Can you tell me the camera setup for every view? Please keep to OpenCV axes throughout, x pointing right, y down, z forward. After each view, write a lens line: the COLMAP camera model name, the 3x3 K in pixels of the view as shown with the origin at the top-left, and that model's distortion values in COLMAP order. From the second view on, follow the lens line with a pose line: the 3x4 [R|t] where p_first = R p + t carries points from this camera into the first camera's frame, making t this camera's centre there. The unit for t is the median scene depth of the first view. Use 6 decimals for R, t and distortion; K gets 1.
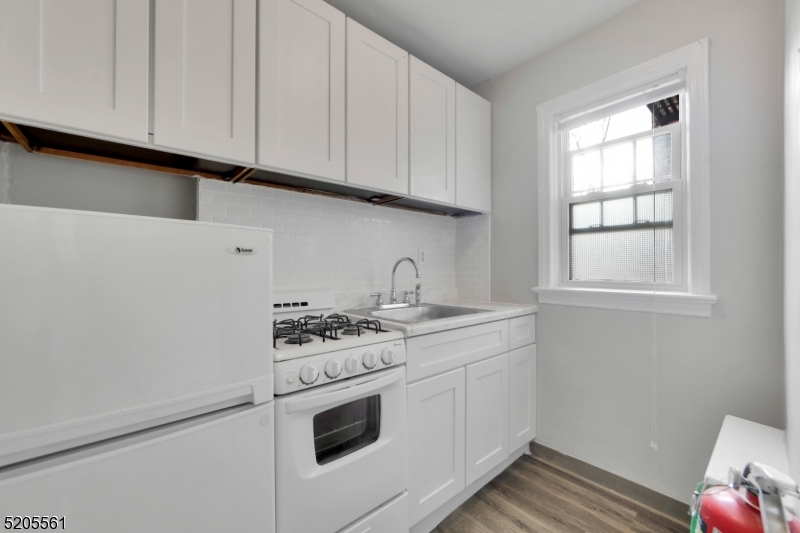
lens RADIAL K [[313.6, 0, 397.7], [0, 313.6, 266.4], [0, 0, 1]] dist [-0.002165, 0.000060]
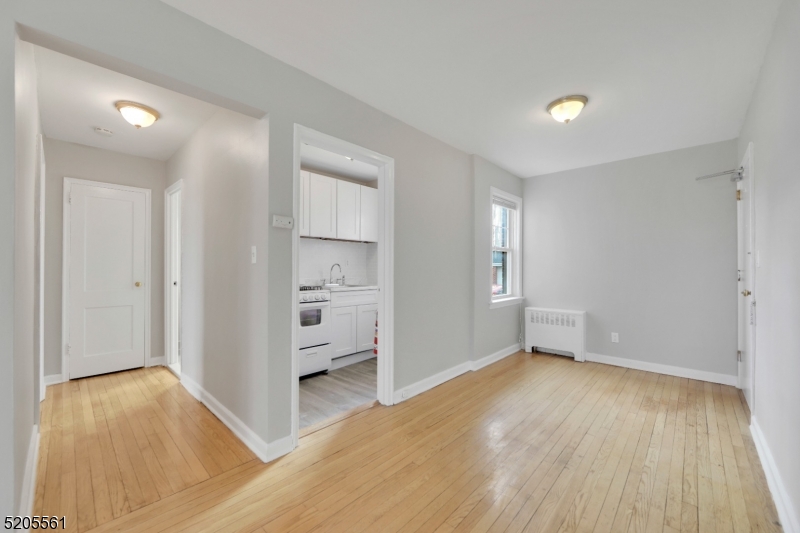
lens RADIAL K [[313.6, 0, 397.1], [0, 313.6, 266.5], [0, 0, 1]] dist [-0.002165, 0.000060]
pose [[0.994468, 0.003064, 0.104991, 0.227584], [-0.003223, 0.999994, 0.001351, -0.012059], [-0.104986, -0.001682, 0.994472, -1.349327]]
